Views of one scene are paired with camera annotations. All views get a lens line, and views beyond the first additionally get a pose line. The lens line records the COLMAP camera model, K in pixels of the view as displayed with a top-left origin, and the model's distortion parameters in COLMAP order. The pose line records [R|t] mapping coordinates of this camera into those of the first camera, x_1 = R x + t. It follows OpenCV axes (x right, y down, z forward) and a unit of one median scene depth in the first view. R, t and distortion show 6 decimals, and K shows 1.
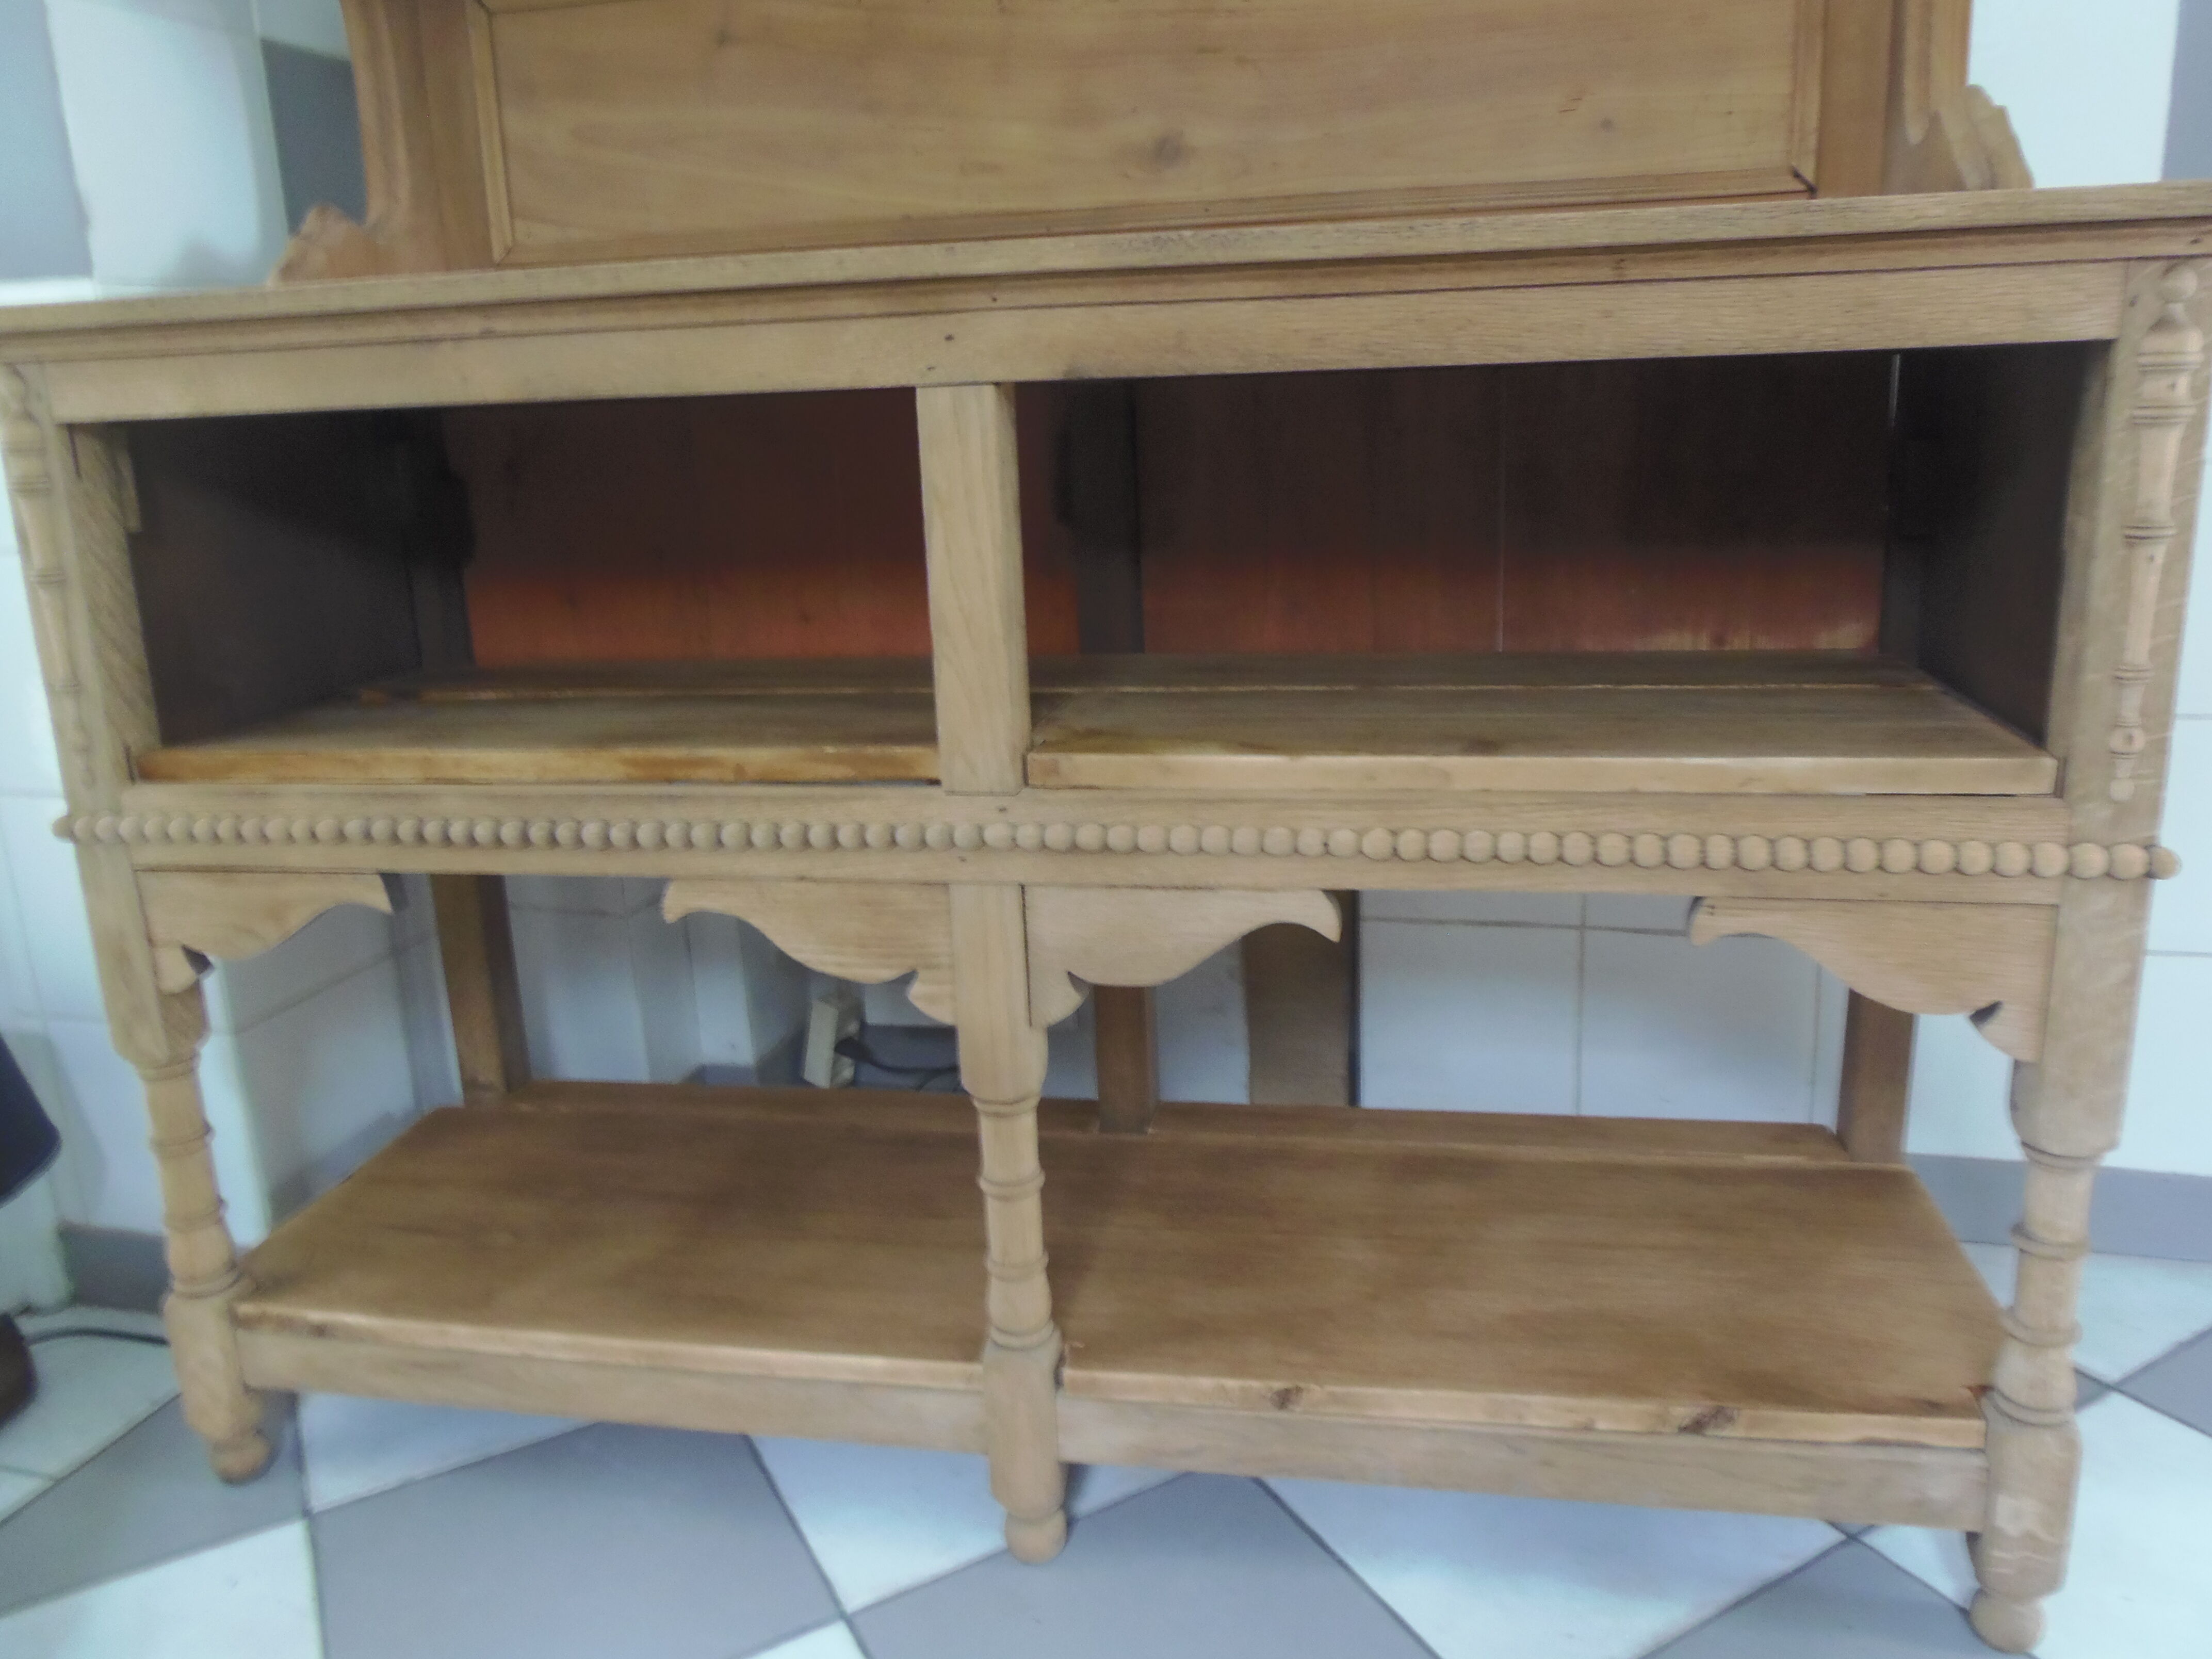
lens RADIAL K [[1611.6, 0, 1131.2], [0, 1611.6, 778.2], [0, 0, 1]] dist [-0.016461, 0.002152]
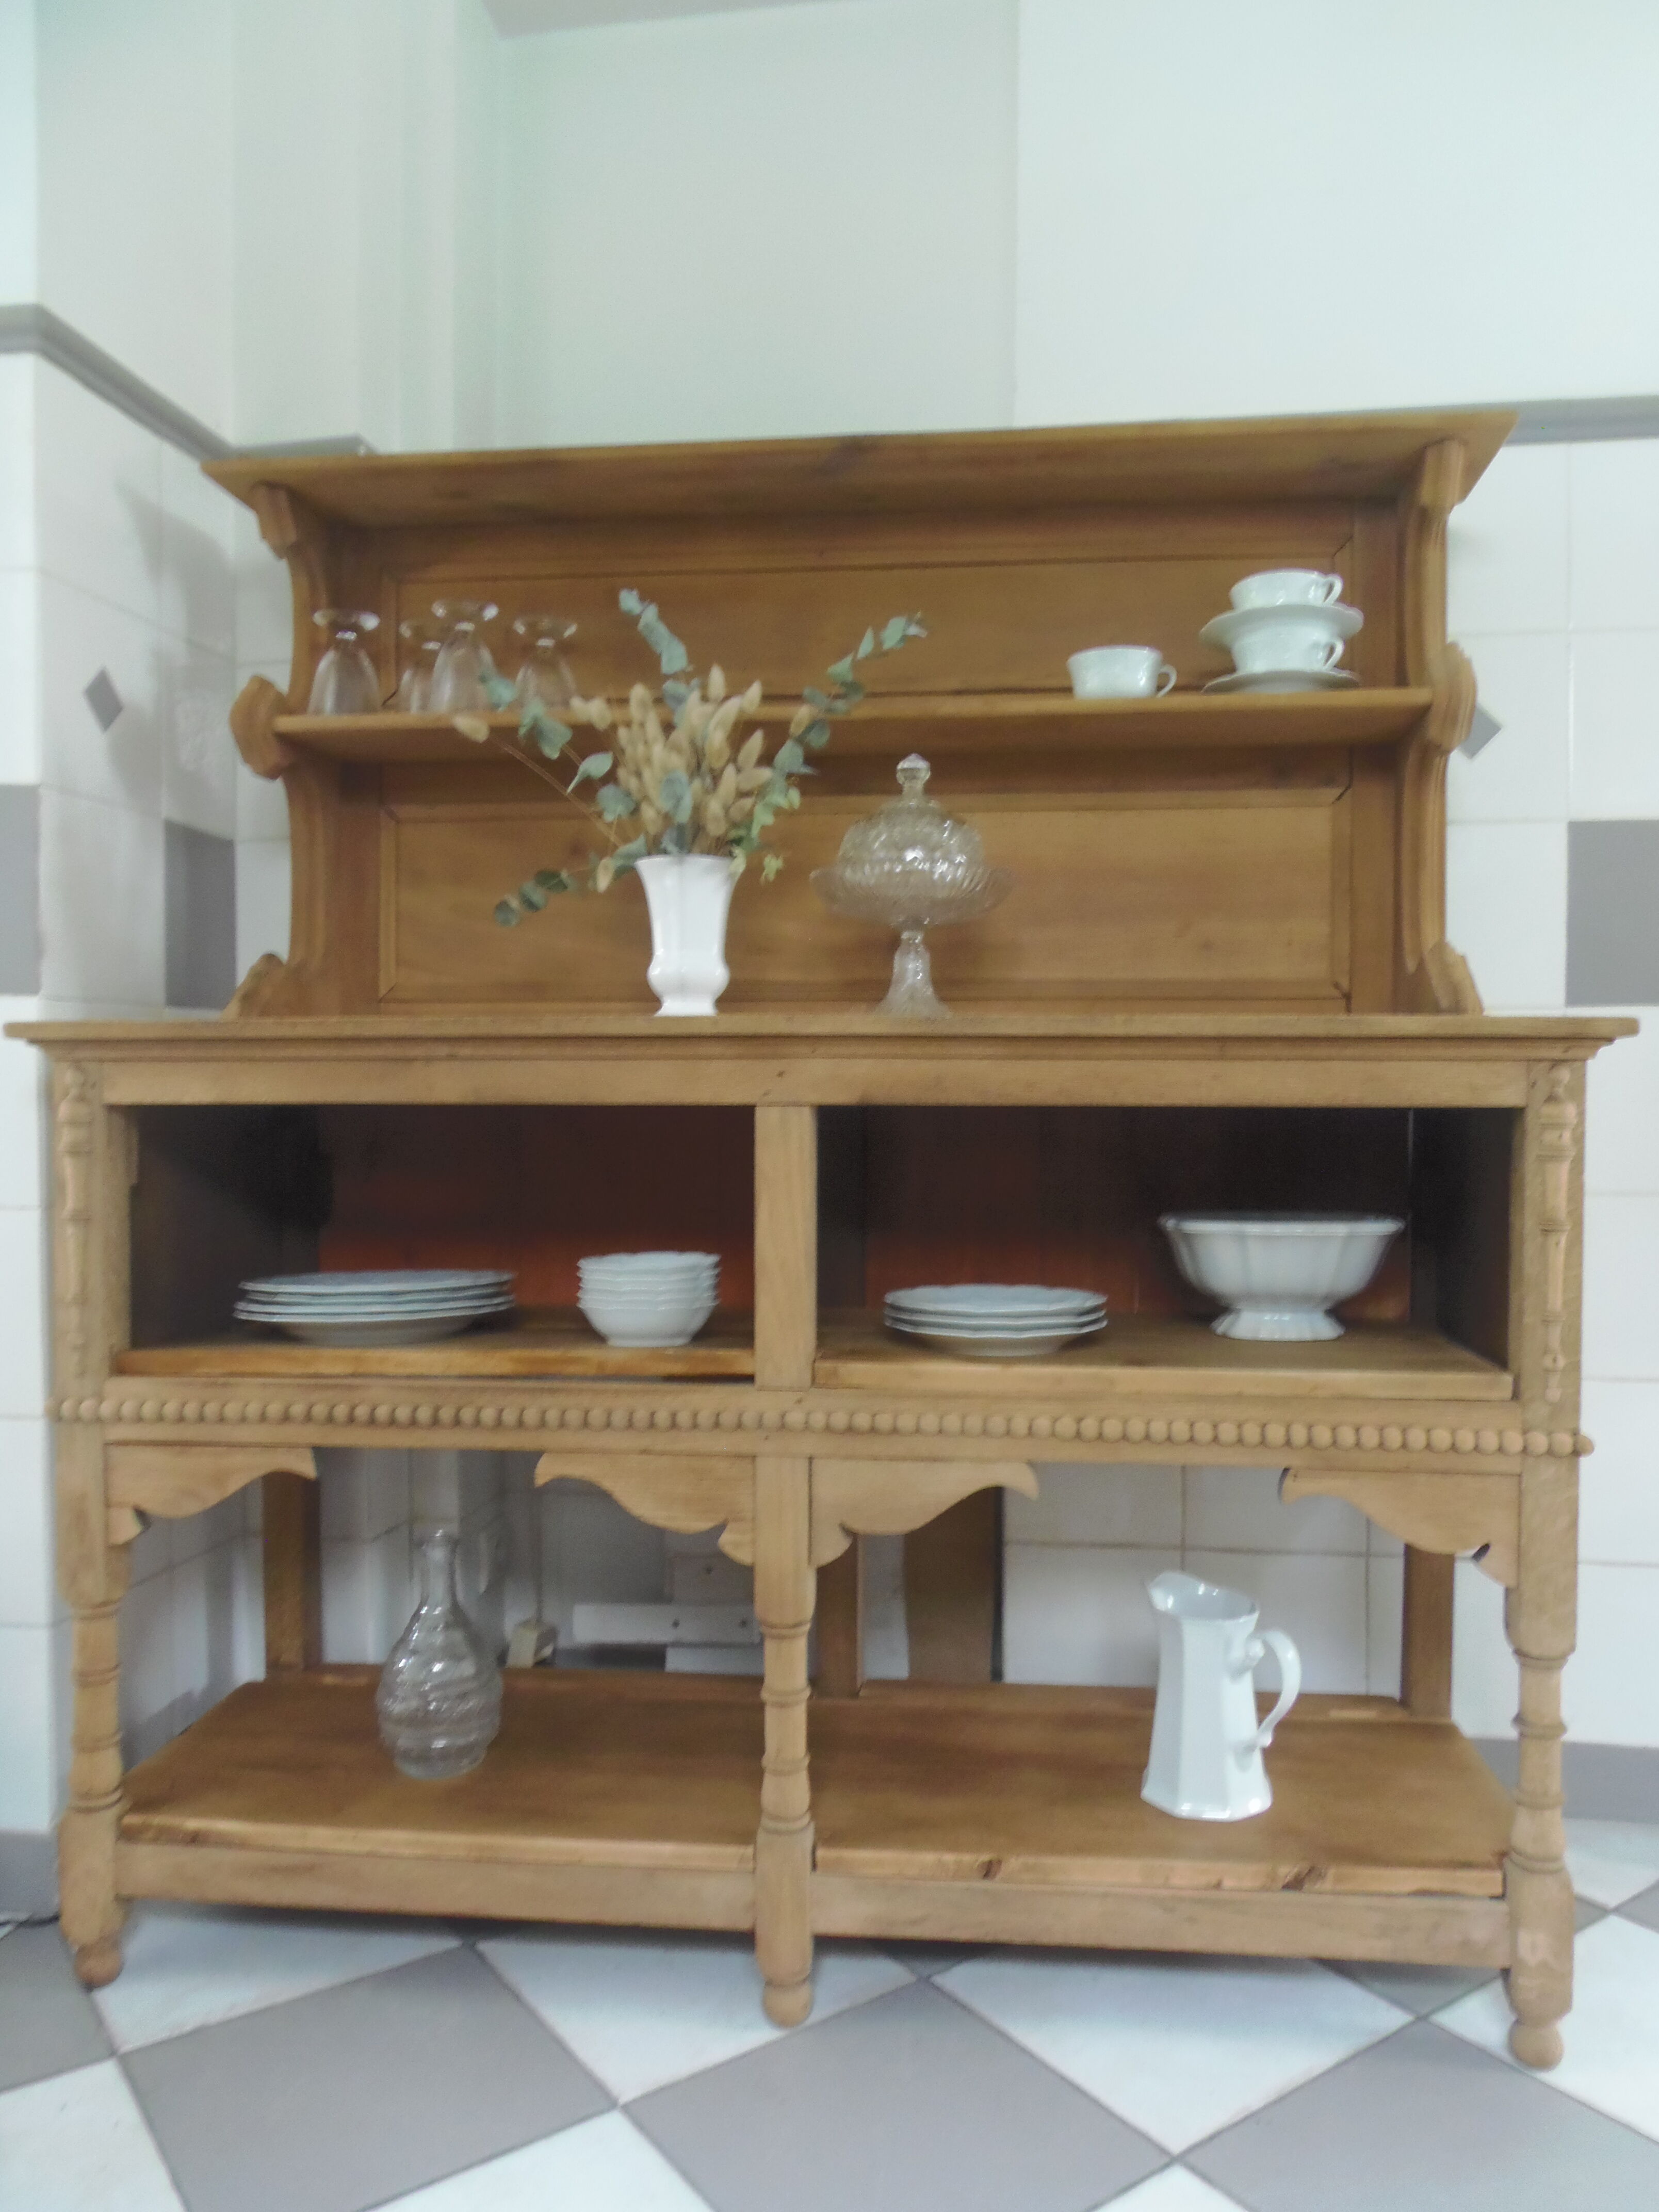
lens RADIAL K [[1611.6, 0, 881.0], [0, 1611.6, 1142.6], [0, 0, 1]] dist [-0.016461, 0.002152]
pose [[0.995221, 0.038518, 0.089732, -0.139001], [-0.018332, 0.976275, -0.215758, 0.097317], [-0.095914, 0.213082, 0.972315, -0.400921]]
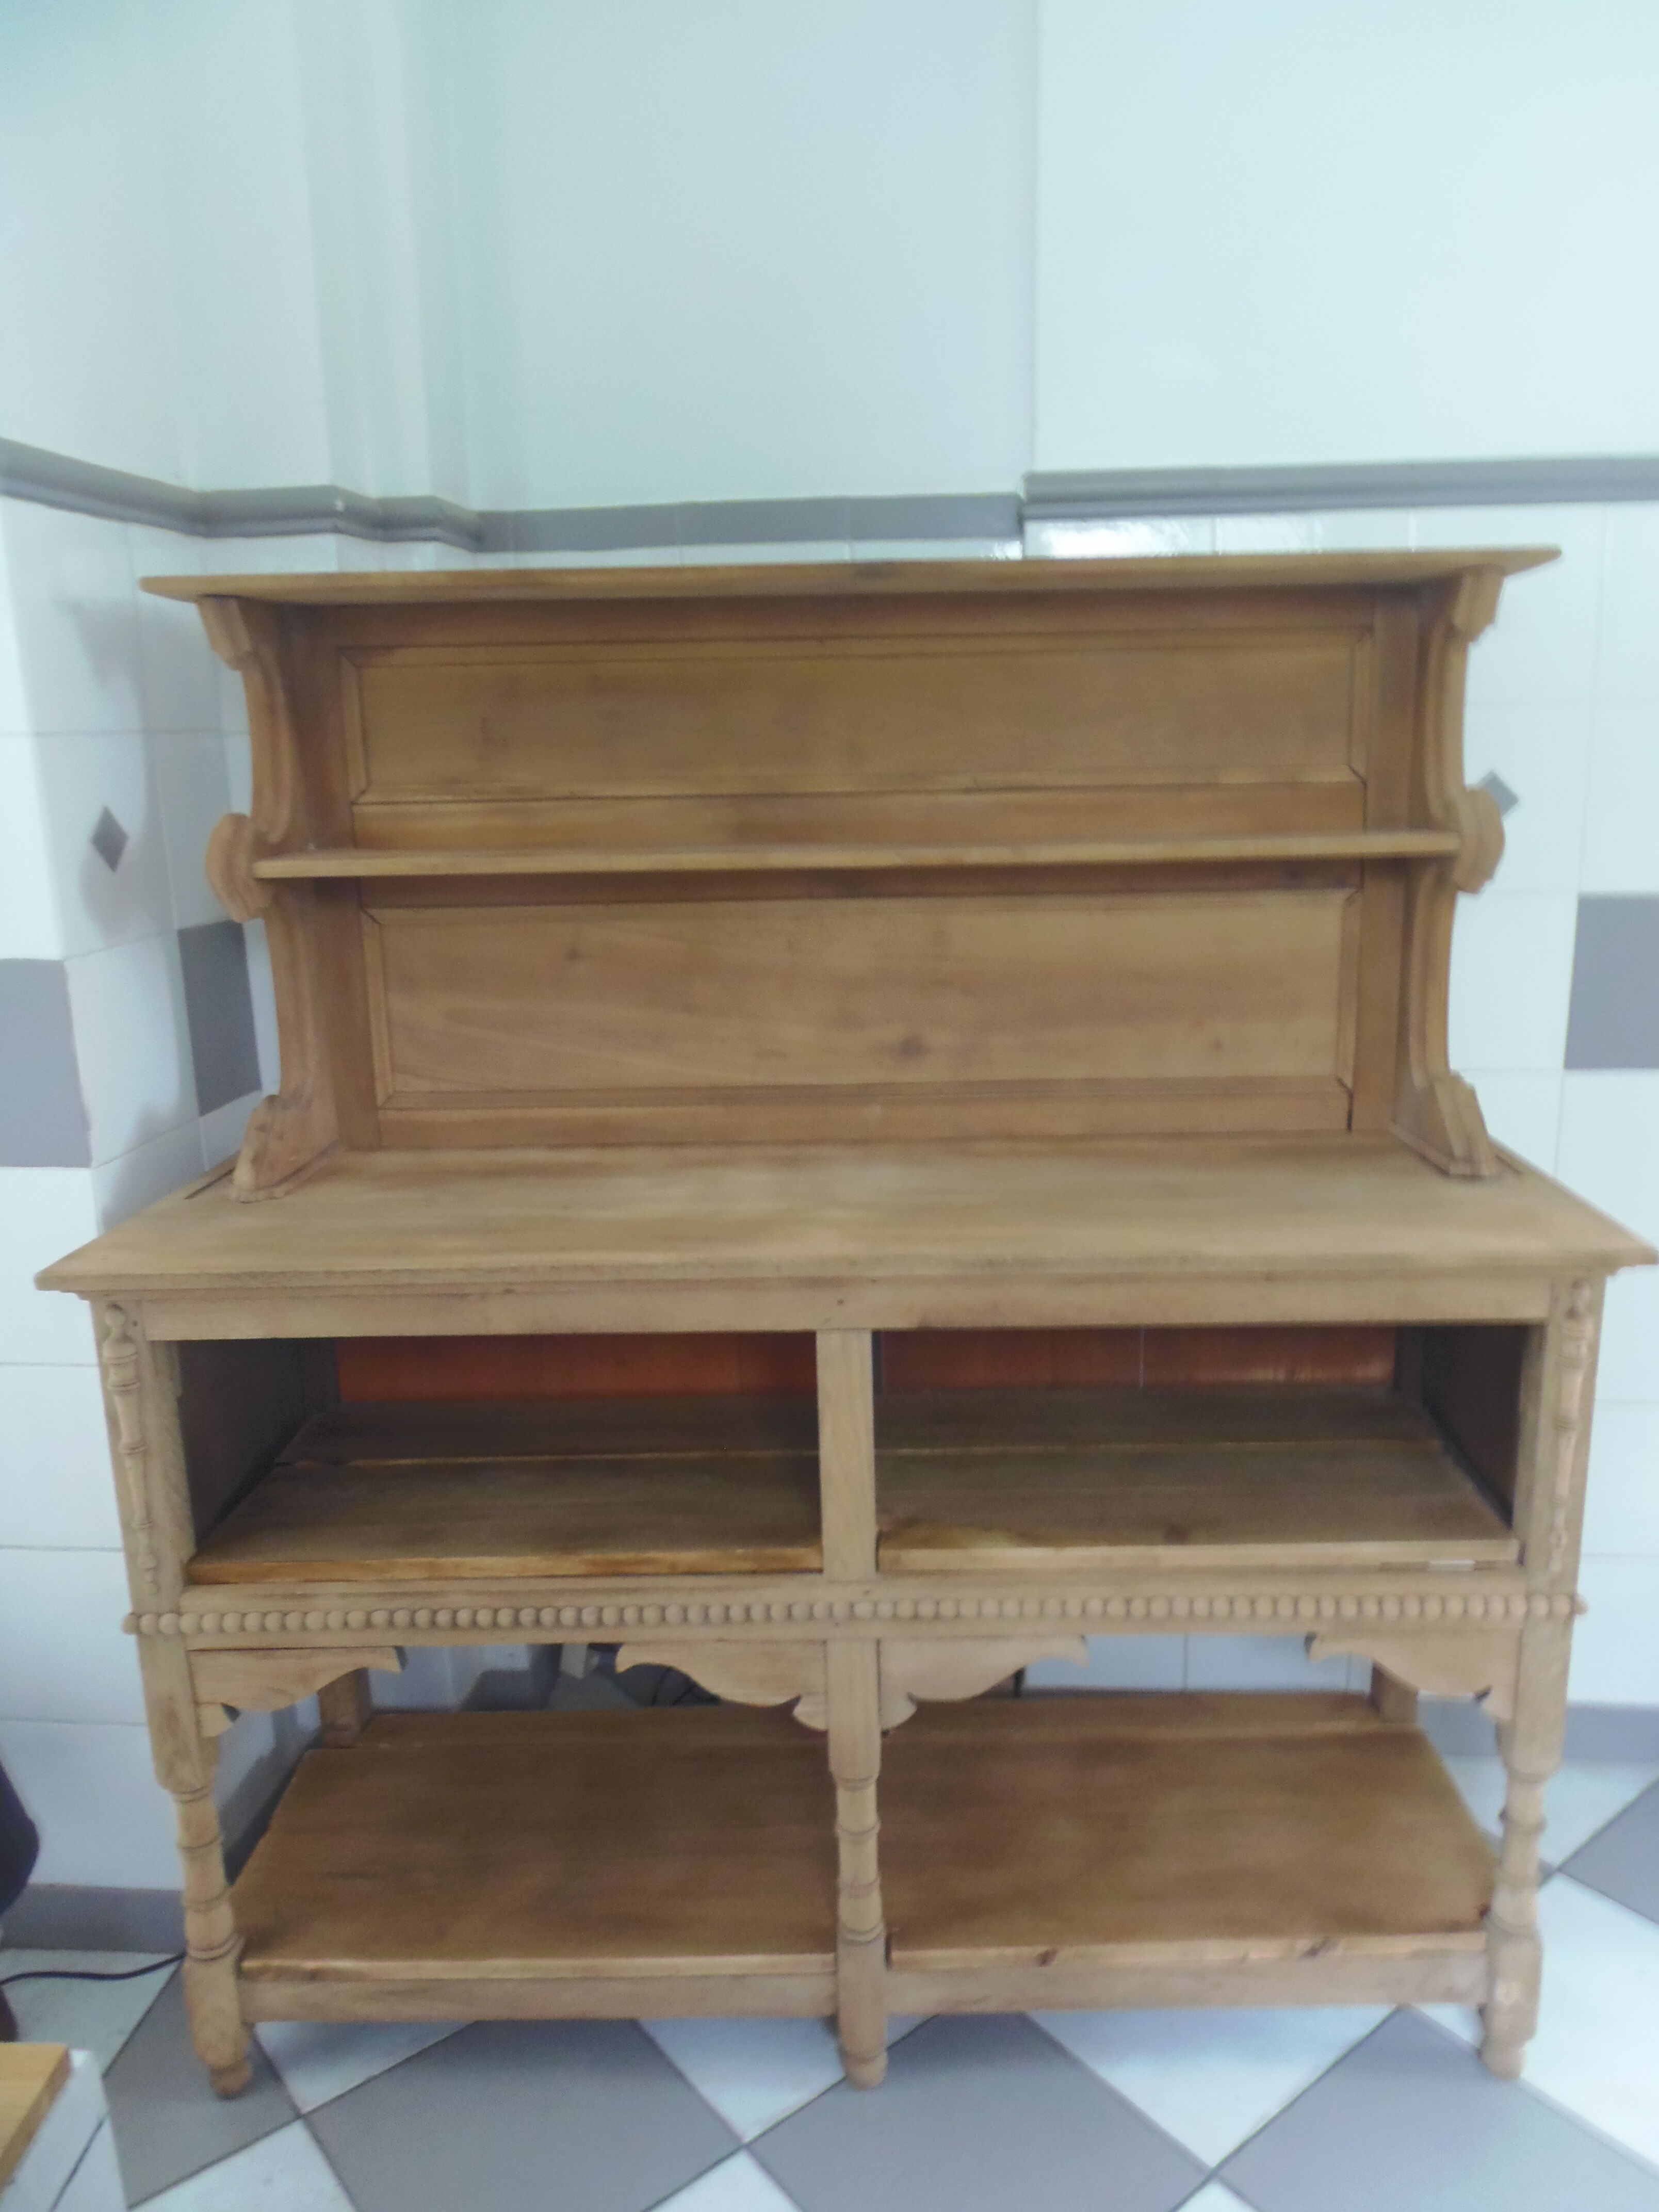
lens RADIAL K [[1611.6, 0, 894.8], [0, 1611.6, 1124.9], [0, 0, 1]] dist [-0.016461, 0.002152]
pose [[0.983663, -0.021817, 0.178691, -0.300447], [0.024227, 0.999642, -0.011313, -0.382433], [-0.178380, 0.015457, 0.983840, -0.457362]]
